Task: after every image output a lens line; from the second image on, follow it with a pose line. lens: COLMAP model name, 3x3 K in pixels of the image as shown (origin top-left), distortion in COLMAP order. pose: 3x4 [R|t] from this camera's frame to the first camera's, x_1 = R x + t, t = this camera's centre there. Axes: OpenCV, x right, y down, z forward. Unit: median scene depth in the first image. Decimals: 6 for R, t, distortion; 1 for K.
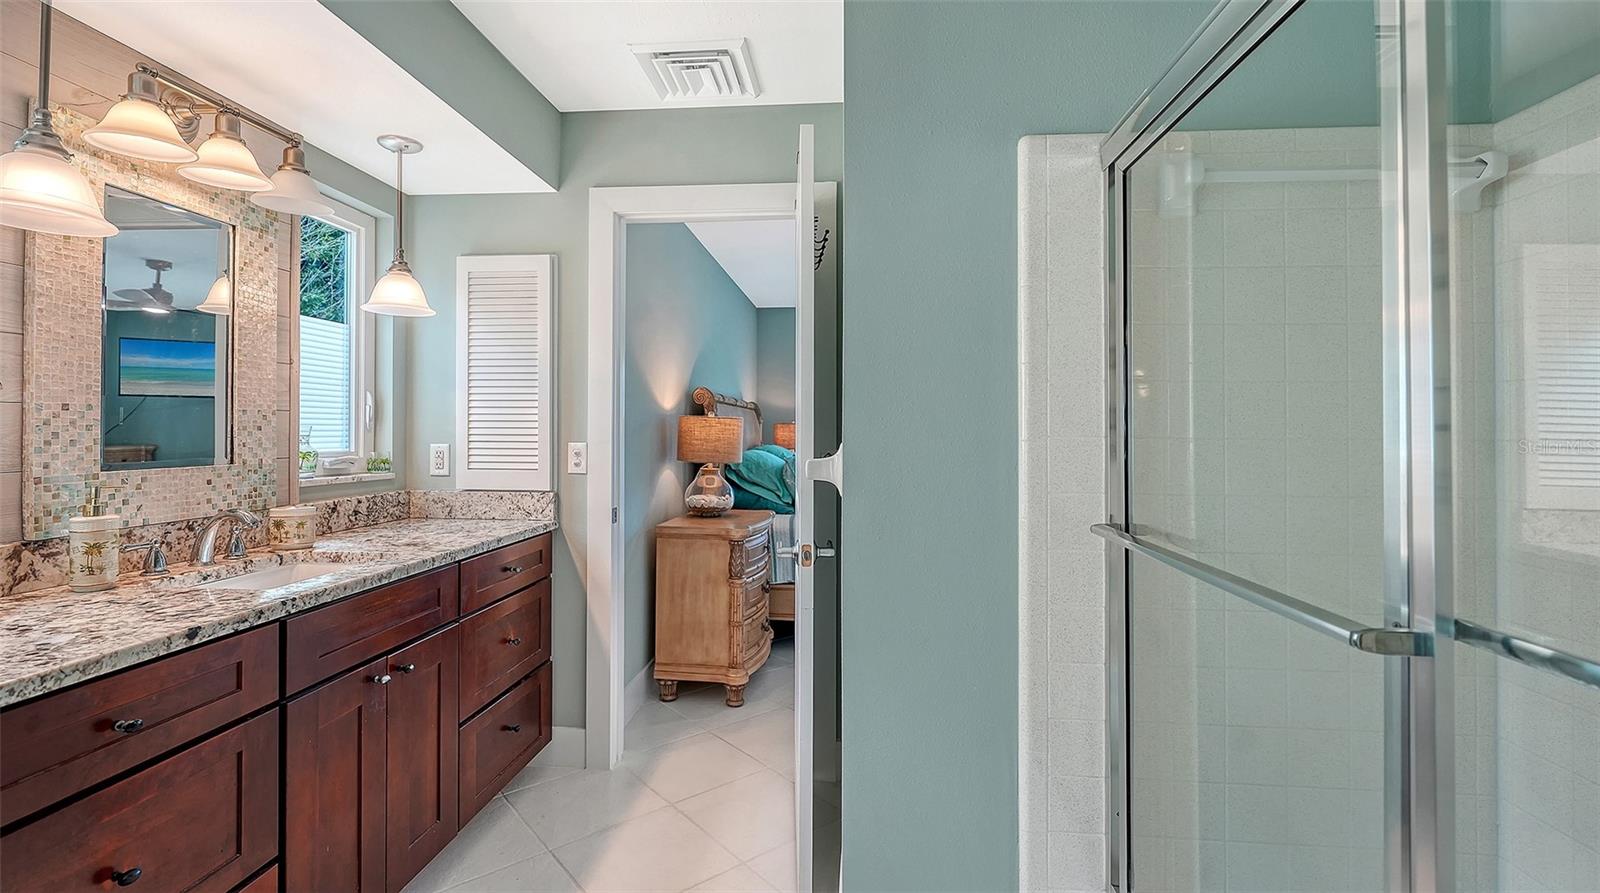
lens RADIAL K [[731.0, 0, 800.3], [0, 731.0, 432.2], [0, 0, 1]] dist [0.013921, 0.000270]
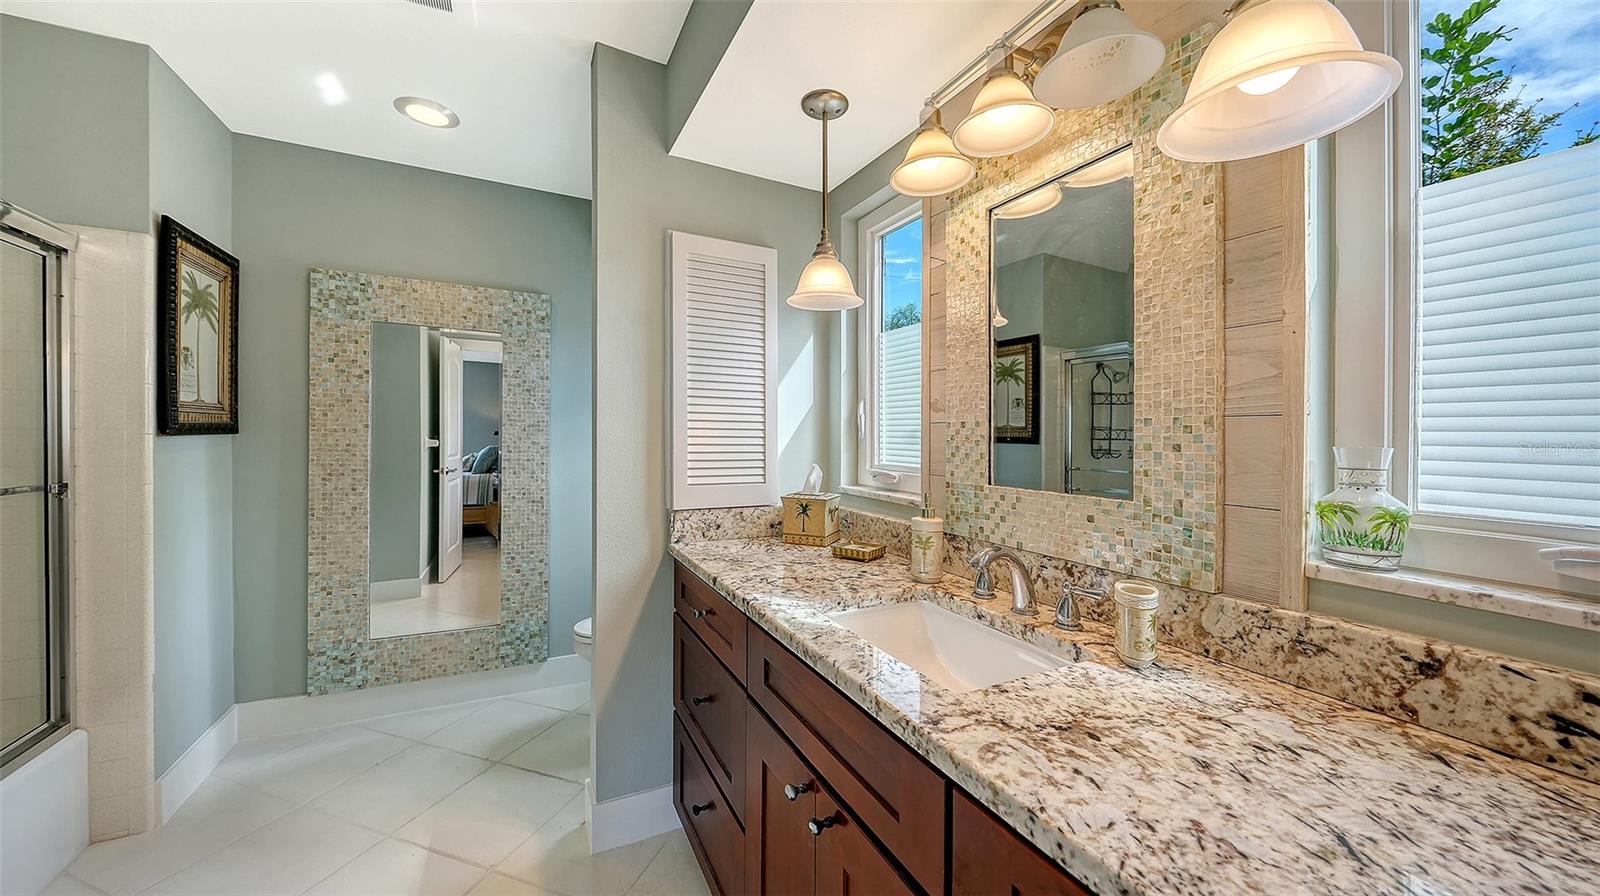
lens RADIAL K [[572.4, 0, 798.0], [0, 572.4, 438.3], [0, 0, 1]] dist [0.009981, -0.000120]
pose [[-0.852302, -0.007948, -0.522990, -0.247352], [-0.015299, 0.999836, 0.009738, -0.014397], [0.522827, 0.016301, -0.852283, 1.337830]]
